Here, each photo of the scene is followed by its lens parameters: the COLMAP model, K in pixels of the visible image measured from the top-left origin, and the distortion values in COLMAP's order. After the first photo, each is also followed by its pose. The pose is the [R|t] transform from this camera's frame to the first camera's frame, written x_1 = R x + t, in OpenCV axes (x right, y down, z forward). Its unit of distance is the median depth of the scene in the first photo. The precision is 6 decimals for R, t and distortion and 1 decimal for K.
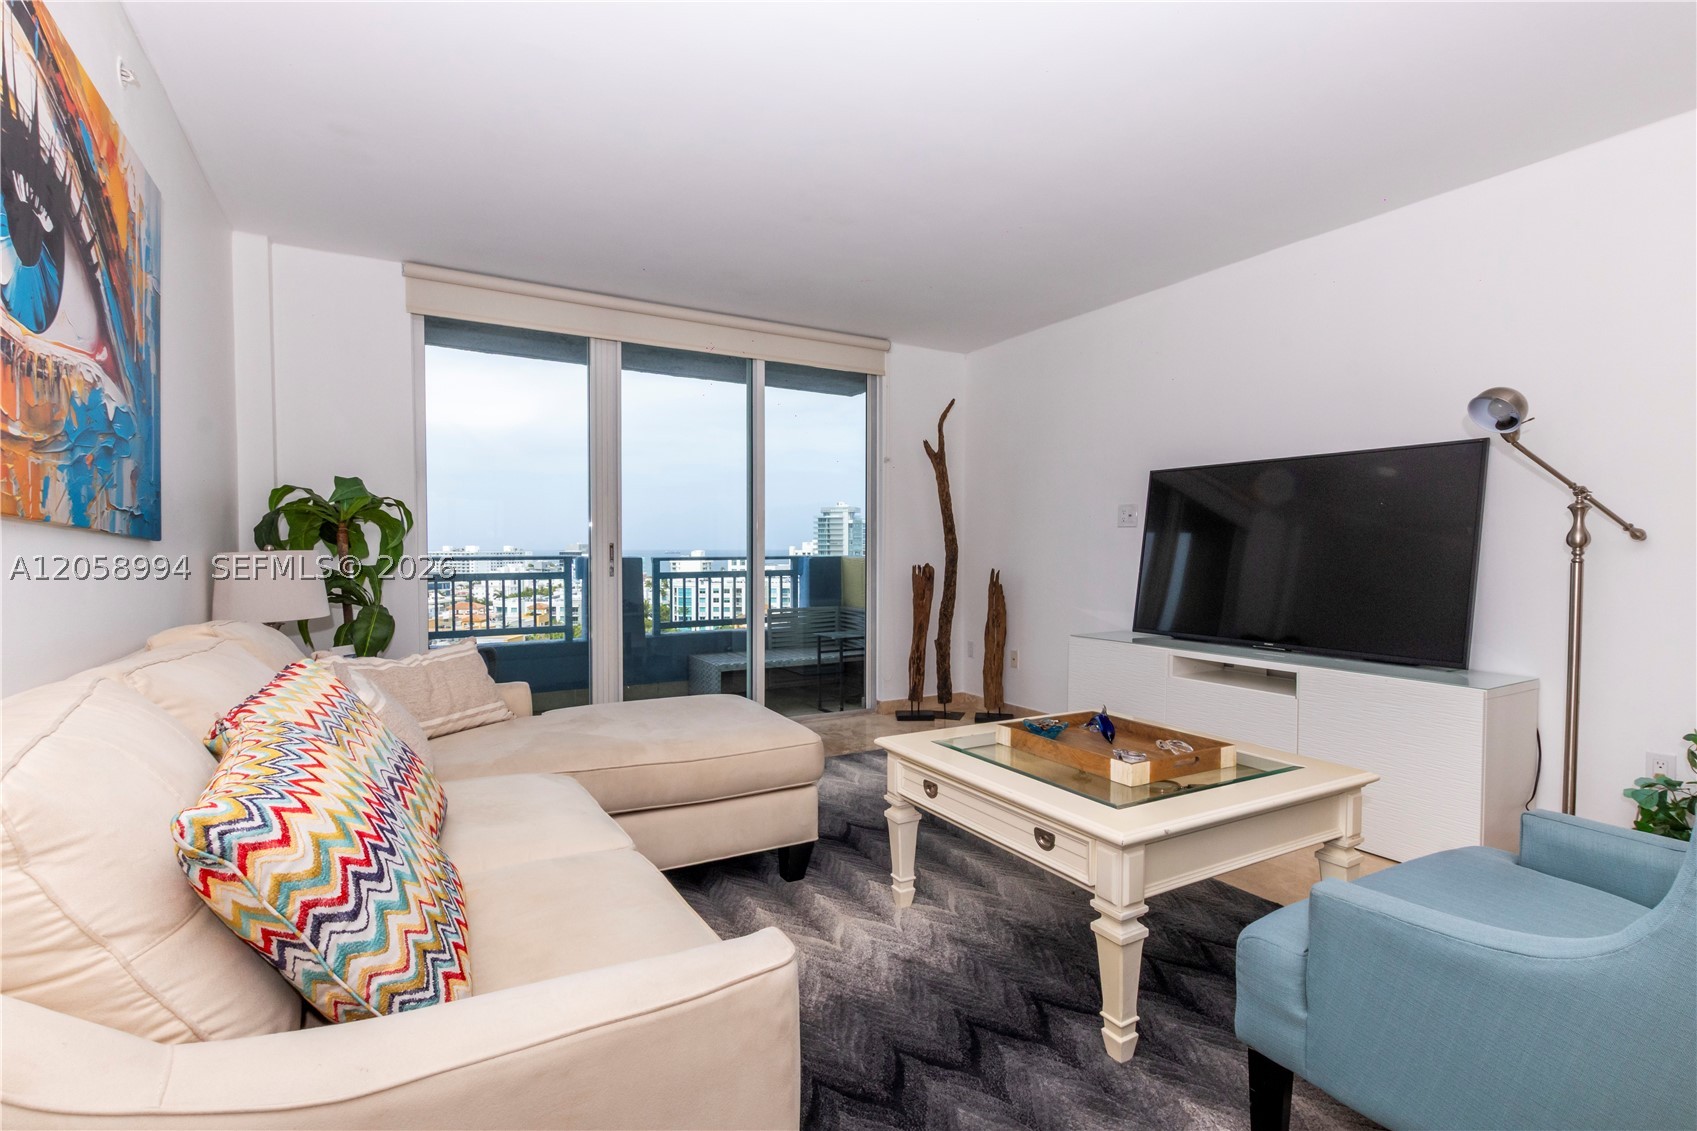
lens RADIAL K [[782.2, 0, 846.3], [0, 782.2, 571.9], [0, 0, 1]] dist [0.003448, -0.001313]
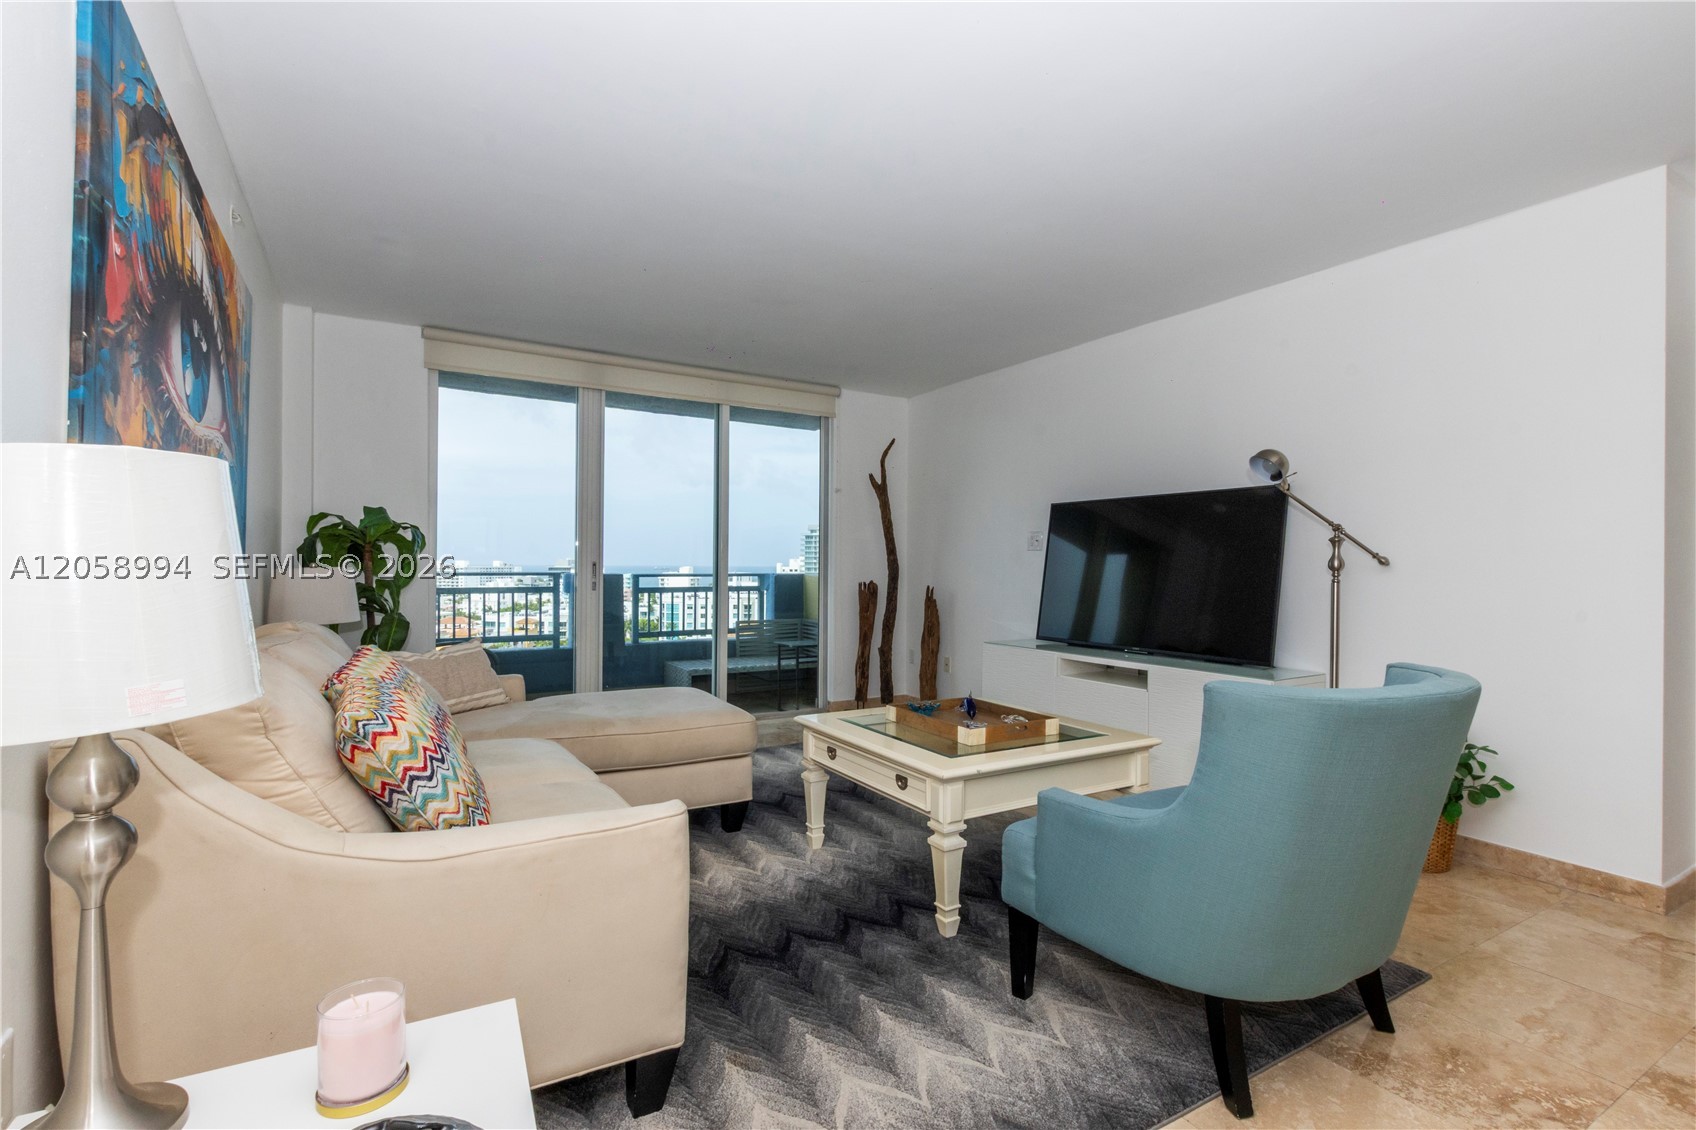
lens RADIAL K [[781.8, 0, 848.5], [0, 781.8, 563.7], [0, 0, 1]] dist [0.003448, -0.001313]
pose [[0.999862, 0.005756, 0.015591, 0.095183], [-0.005251, 0.999466, -0.032241, 0.002686], [-0.015768, 0.032154, 0.999359, -0.266810]]
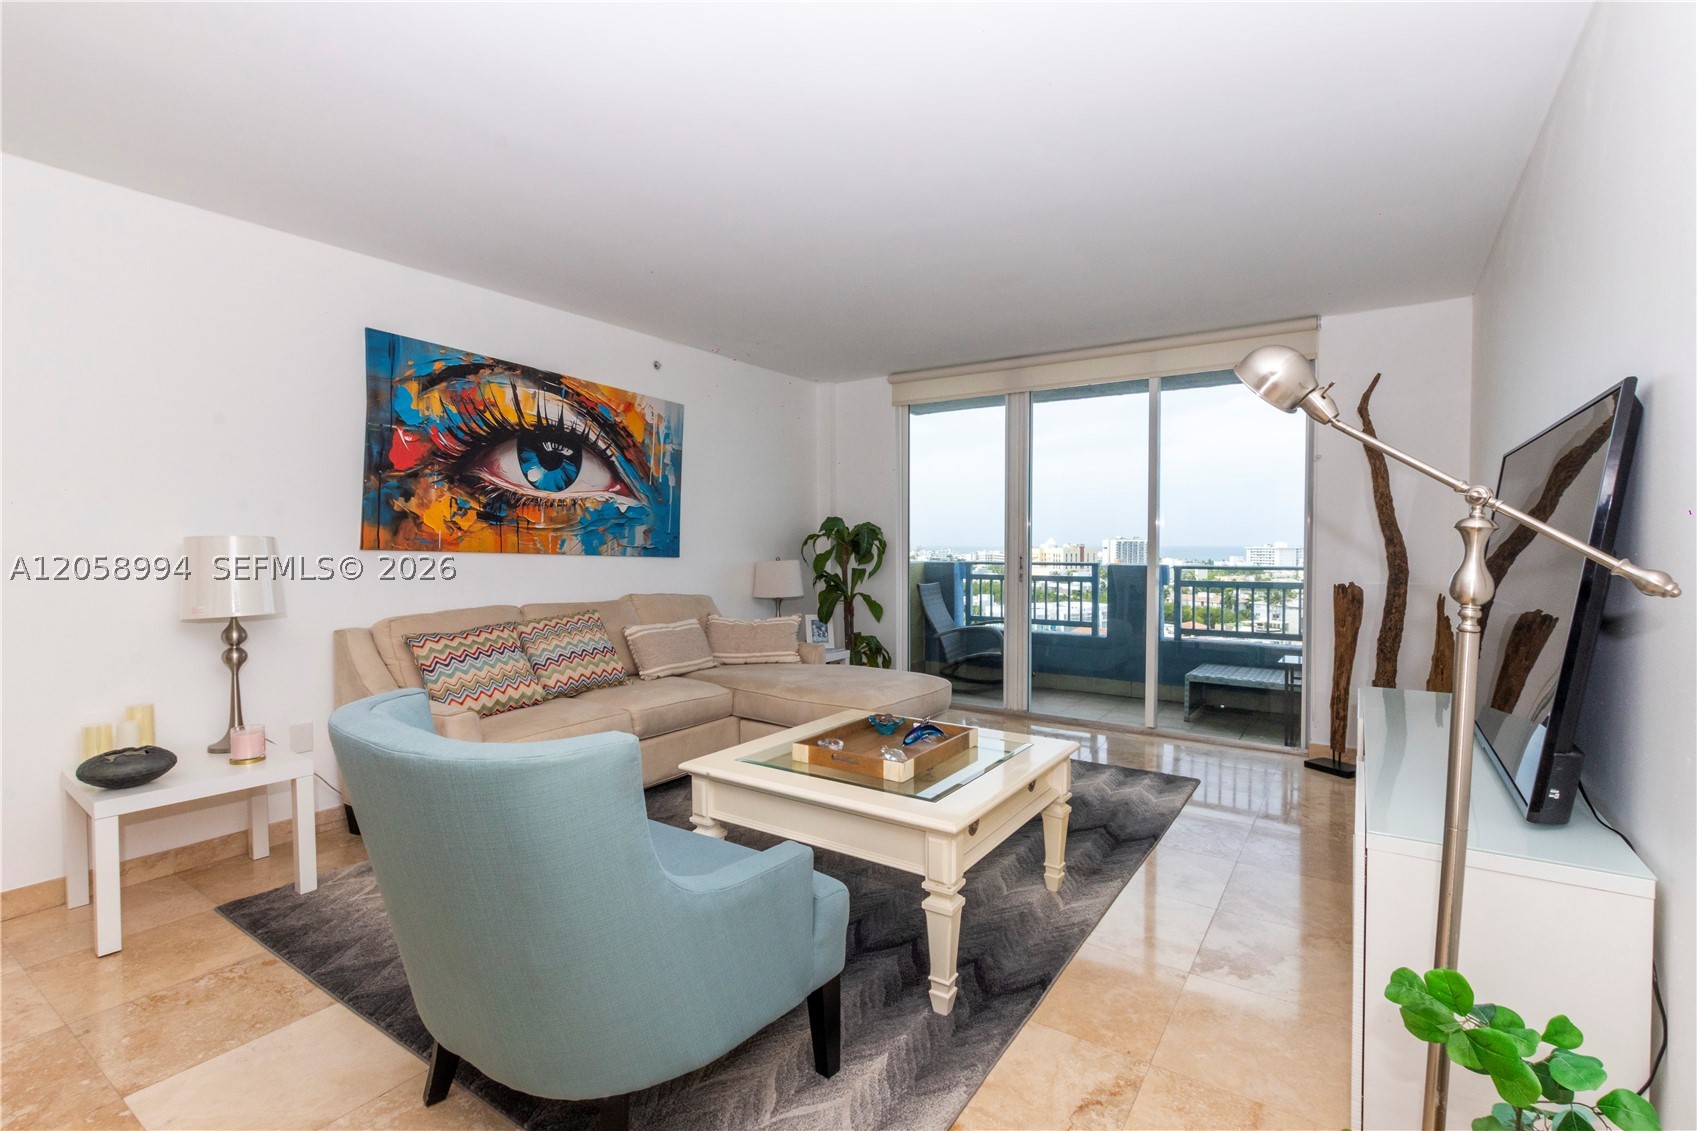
lens RADIAL K [[782.2, 0, 853.8], [0, 782.2, 563.1], [0, 0, 1]] dist [0.003448, -0.001313]
pose [[0.444982, 0.020484, -0.895305, 1.135948], [-0.025898, 0.999615, 0.009999, -0.047973], [0.895165, 0.018738, 0.445341, 0.359994]]
